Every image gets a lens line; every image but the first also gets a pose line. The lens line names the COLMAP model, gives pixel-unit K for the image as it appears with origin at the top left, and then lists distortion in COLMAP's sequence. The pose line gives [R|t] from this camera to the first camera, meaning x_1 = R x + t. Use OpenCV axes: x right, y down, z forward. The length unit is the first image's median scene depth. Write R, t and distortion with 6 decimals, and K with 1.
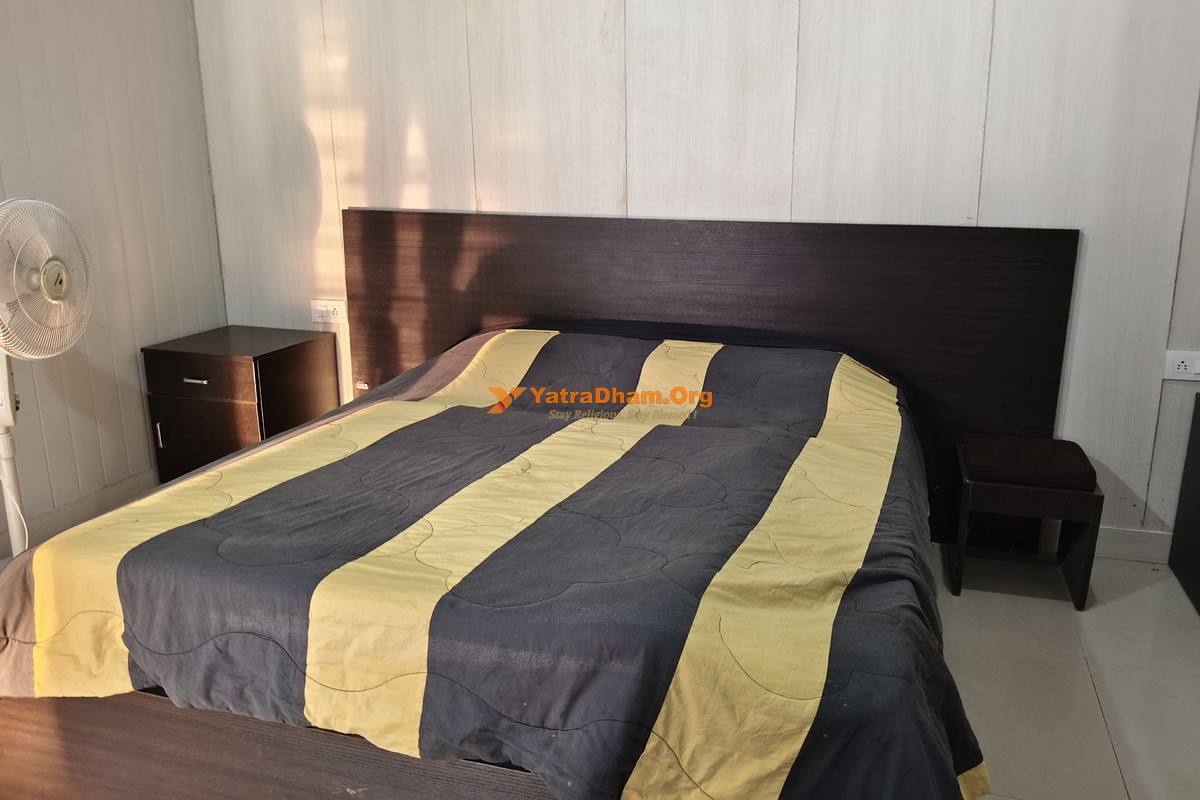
lens RADIAL K [[865.0, 0, 600.0], [0, 865.0, 400.0], [0, 0, 1]] dist [0.119335, -0.169695]
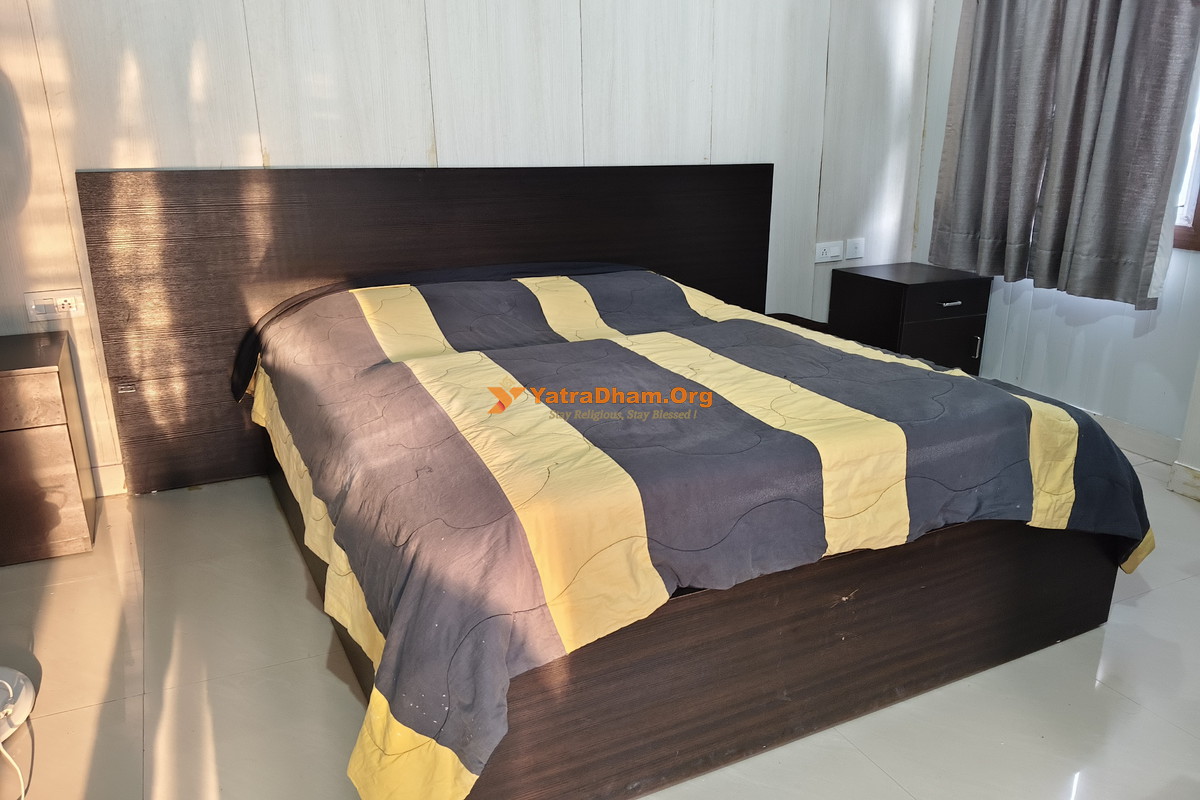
lens RADIAL K [[865.0, 0, 600.0], [0, 865.0, 400.0], [0, 0, 1]] dist [0.119335, -0.169695]
pose [[0.735135, -0.204623, 0.646302, -0.622031], [0.180956, 0.977997, 0.103811, -0.015789], [-0.653323, 0.040637, 0.755988, 0.123061]]
